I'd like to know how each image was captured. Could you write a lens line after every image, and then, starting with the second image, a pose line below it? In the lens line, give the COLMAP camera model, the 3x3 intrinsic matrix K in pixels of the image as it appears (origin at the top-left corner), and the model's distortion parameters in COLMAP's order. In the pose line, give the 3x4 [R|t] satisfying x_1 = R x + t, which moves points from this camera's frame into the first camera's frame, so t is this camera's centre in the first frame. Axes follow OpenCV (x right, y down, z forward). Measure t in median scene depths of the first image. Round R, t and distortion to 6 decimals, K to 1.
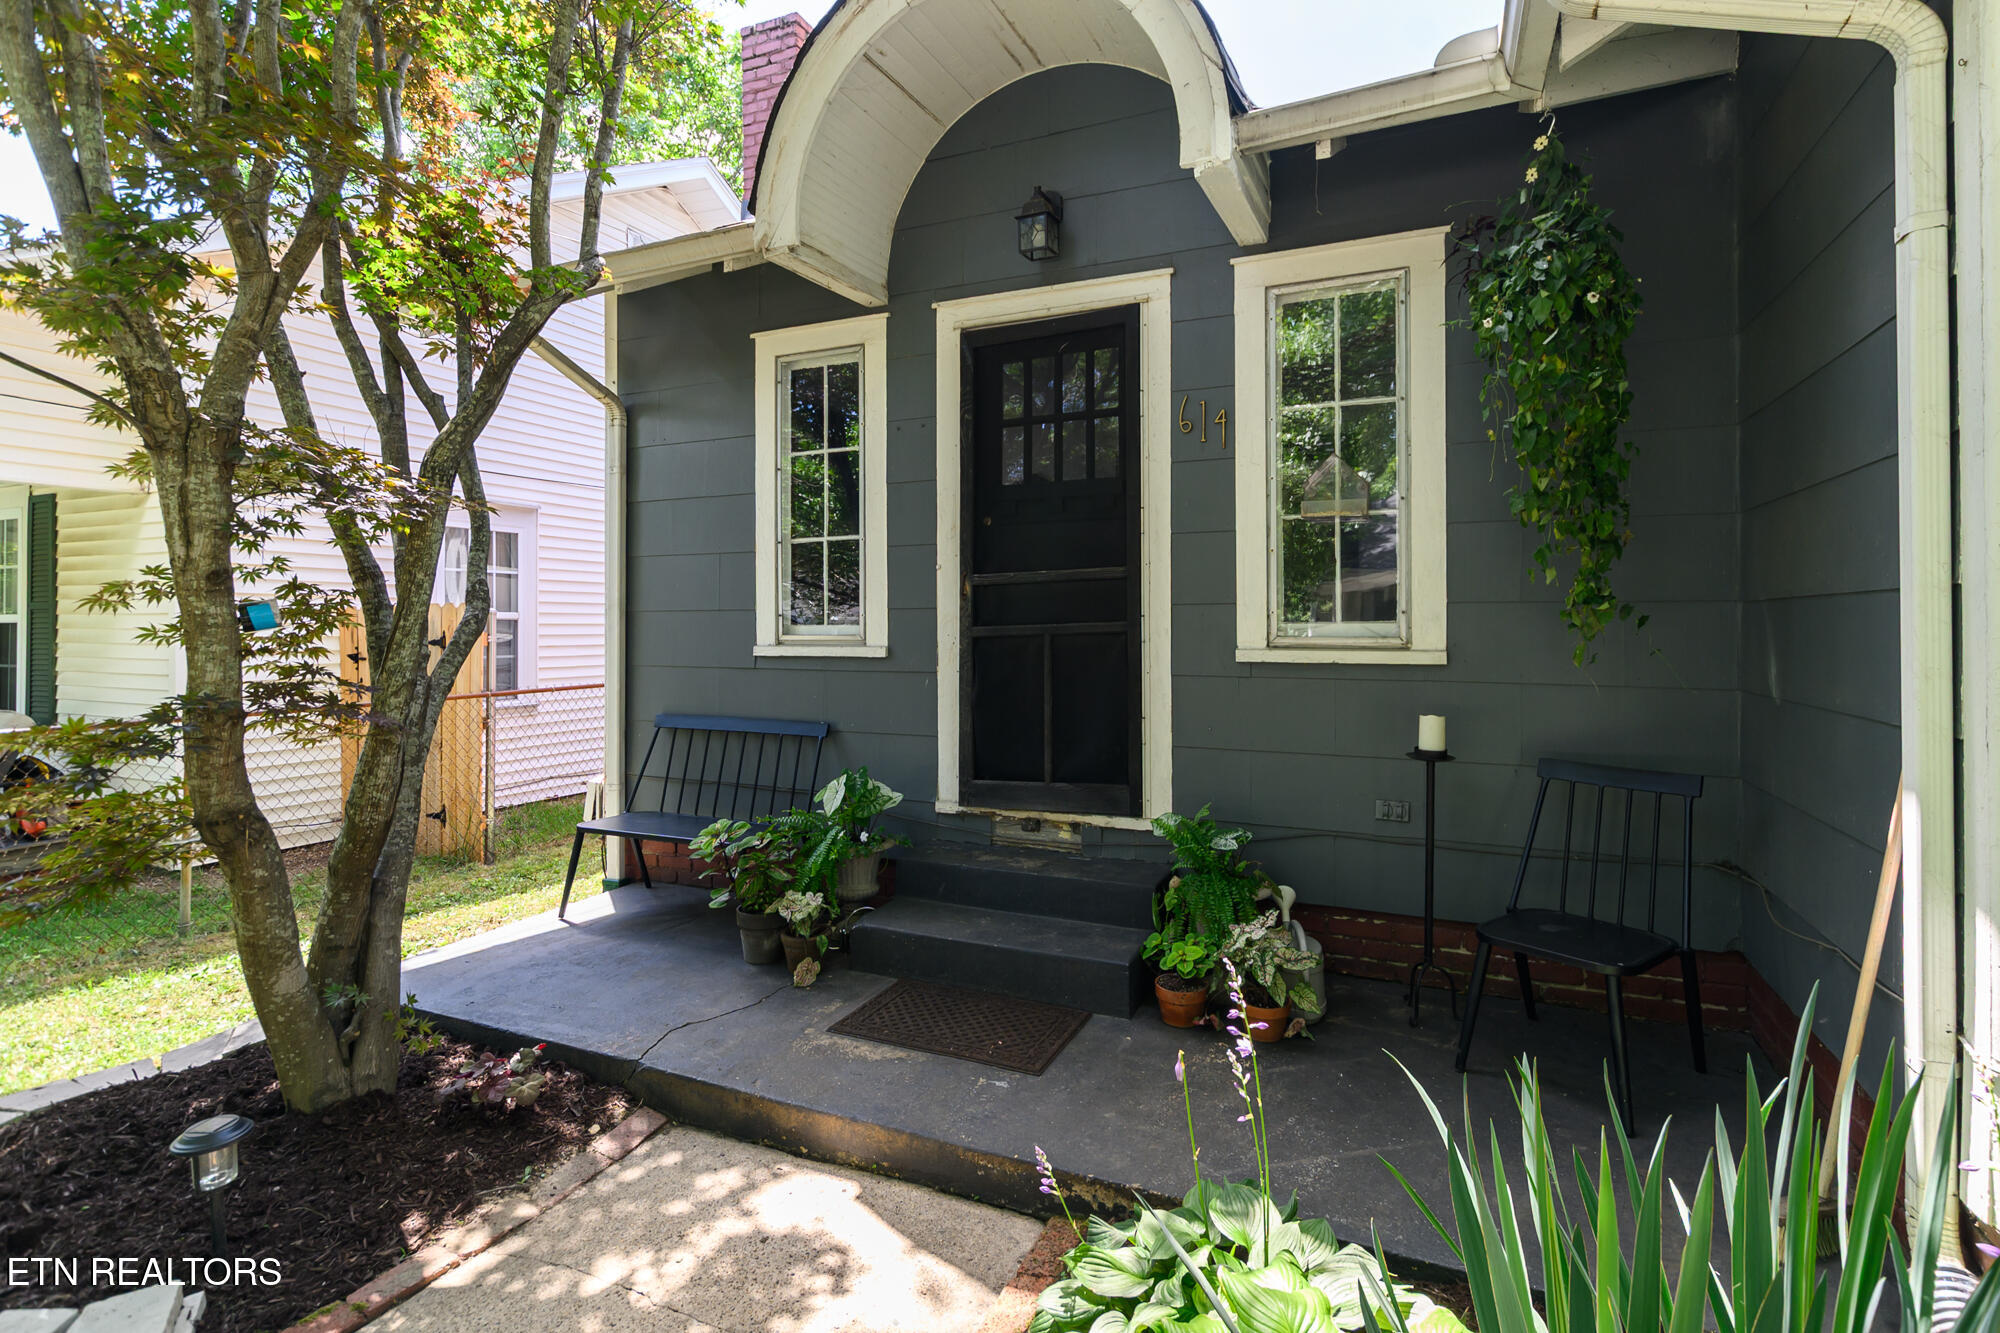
lens RADIAL K [[954.2, 0, 1017.2], [0, 954.2, 626.6], [0, 0, 1]] dist [-0.001360, 0.001157]
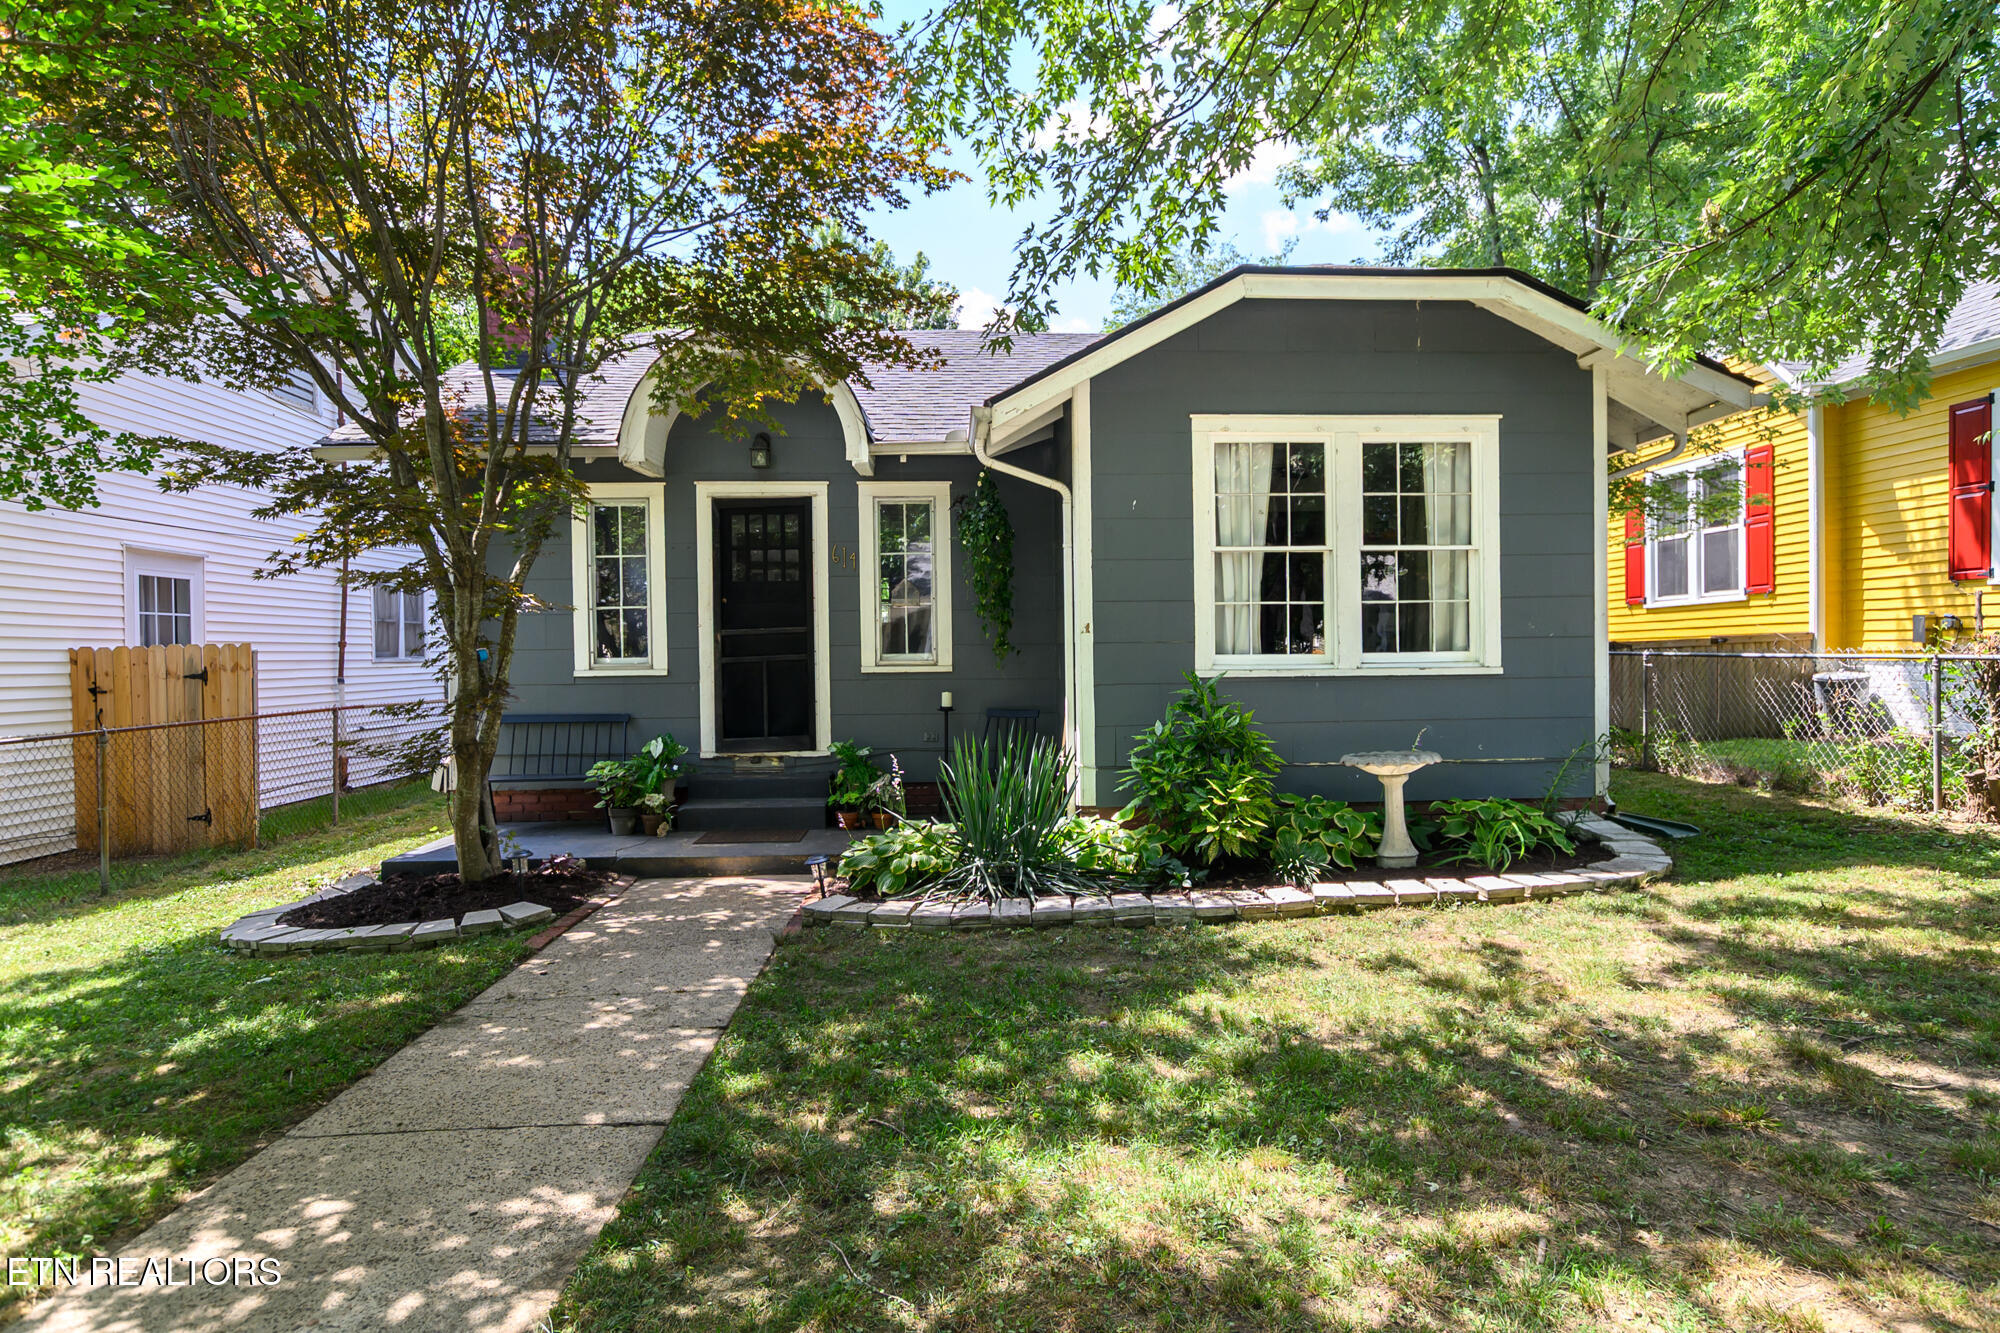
lens RADIAL K [[1088.7, 0, 1001.2], [0, 1088.7, 668.2], [0, 0, 1]] dist [-0.001797, 0.000052]
pose [[0.895506, -0.014382, 0.444818, -0.574996], [0.010436, 0.999881, 0.011319, 0.002877], [-0.444928, -0.005494, 0.895550, -1.319219]]
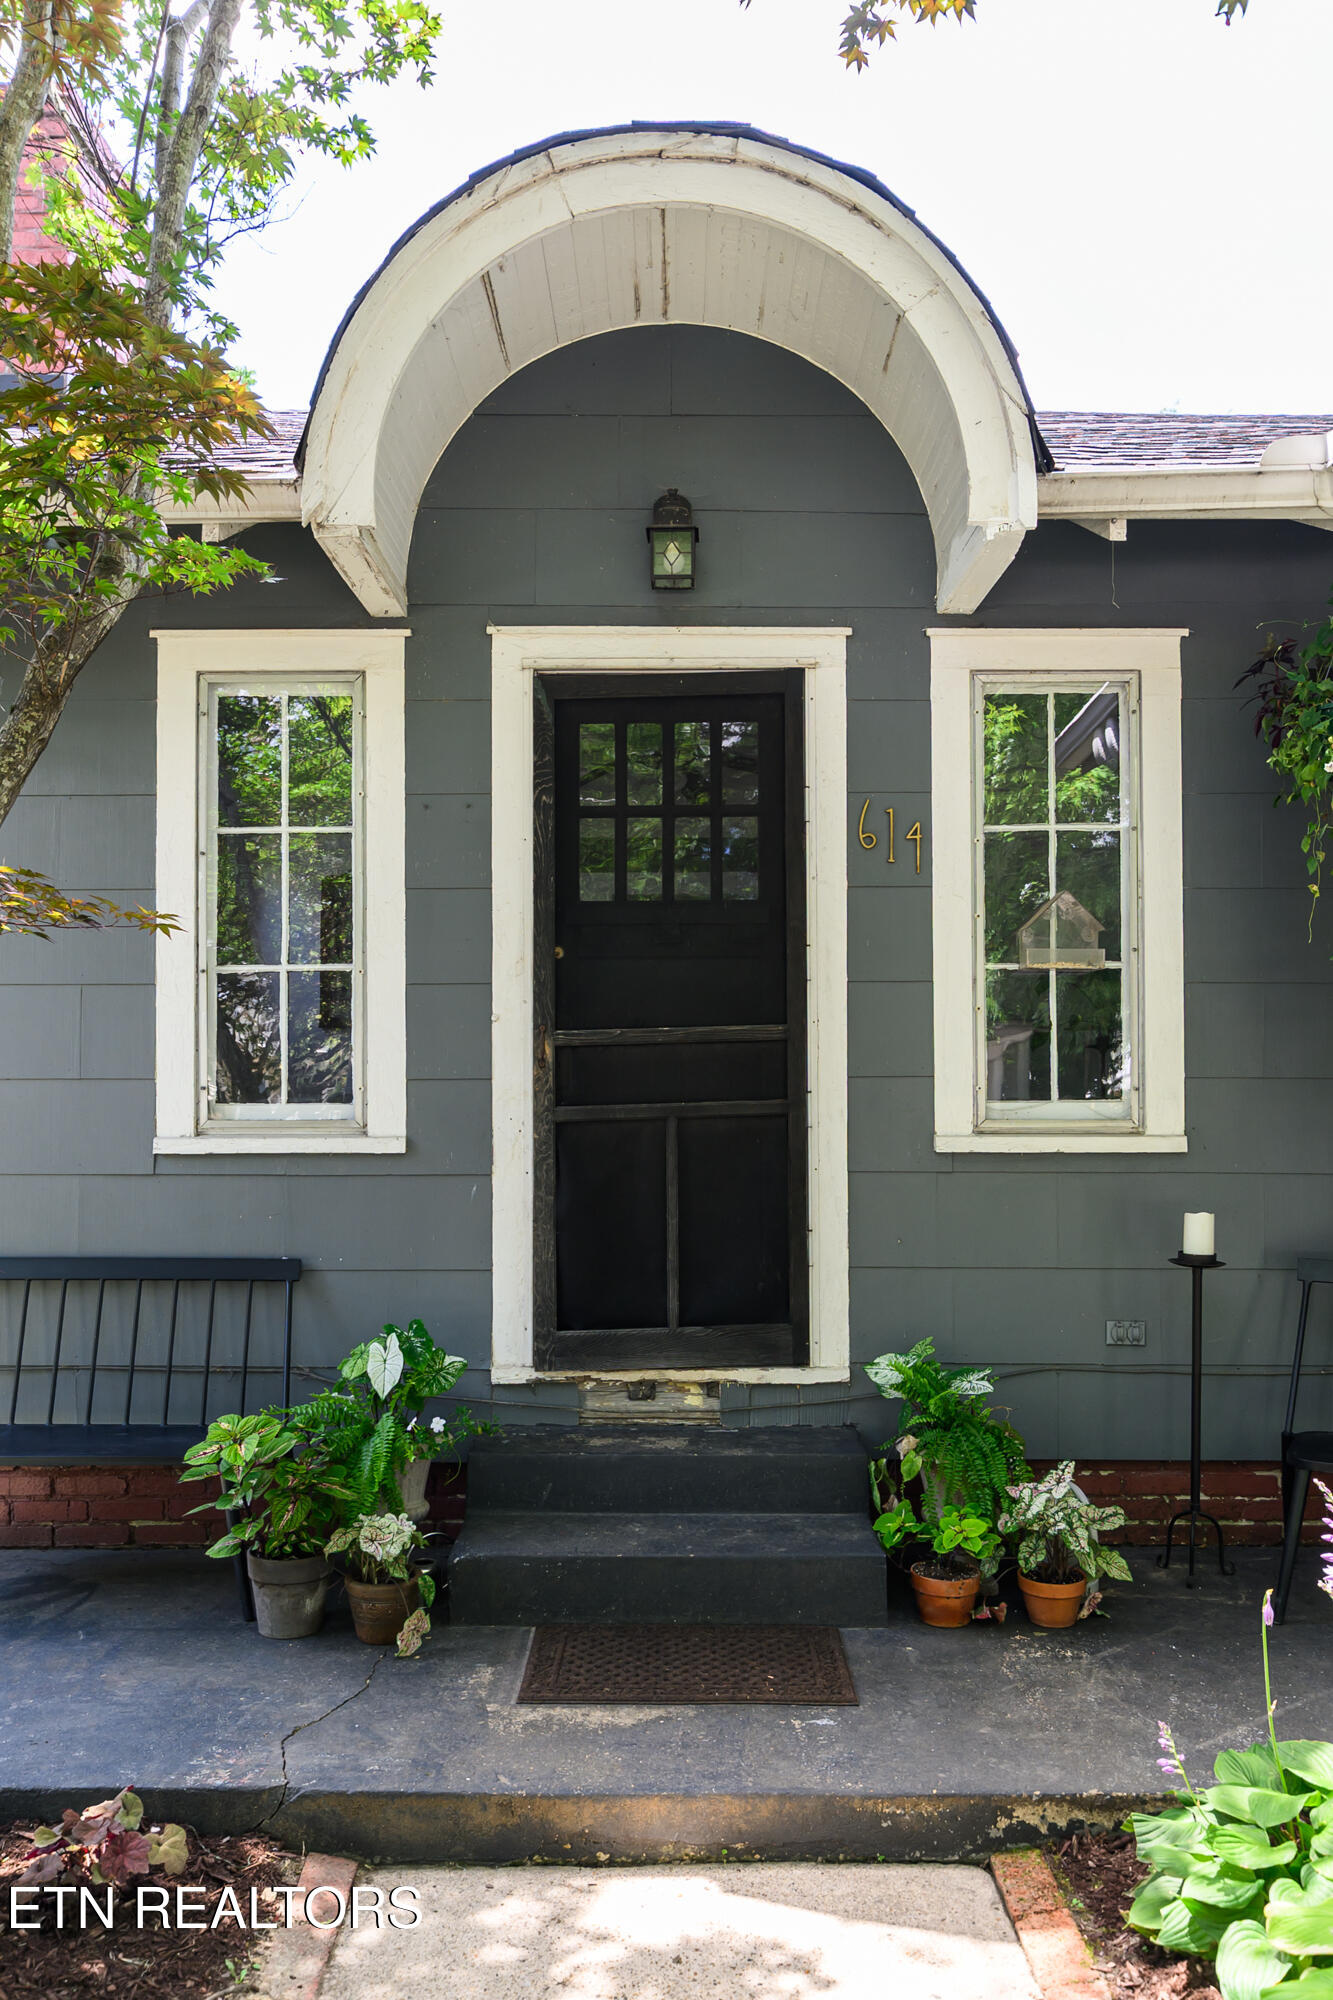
lens RADIAL K [[1535.9, 0, 666.2], [0, 1535.9, 1071.4], [0, 0, 1]] dist [-0.000690, -0.010142]
pose [[0.917087, 0.007729, 0.398611, -0.466277], [-0.000057, 0.999815, -0.019253, -0.004525], [-0.398686, 0.017634, 0.916918, -0.045480]]
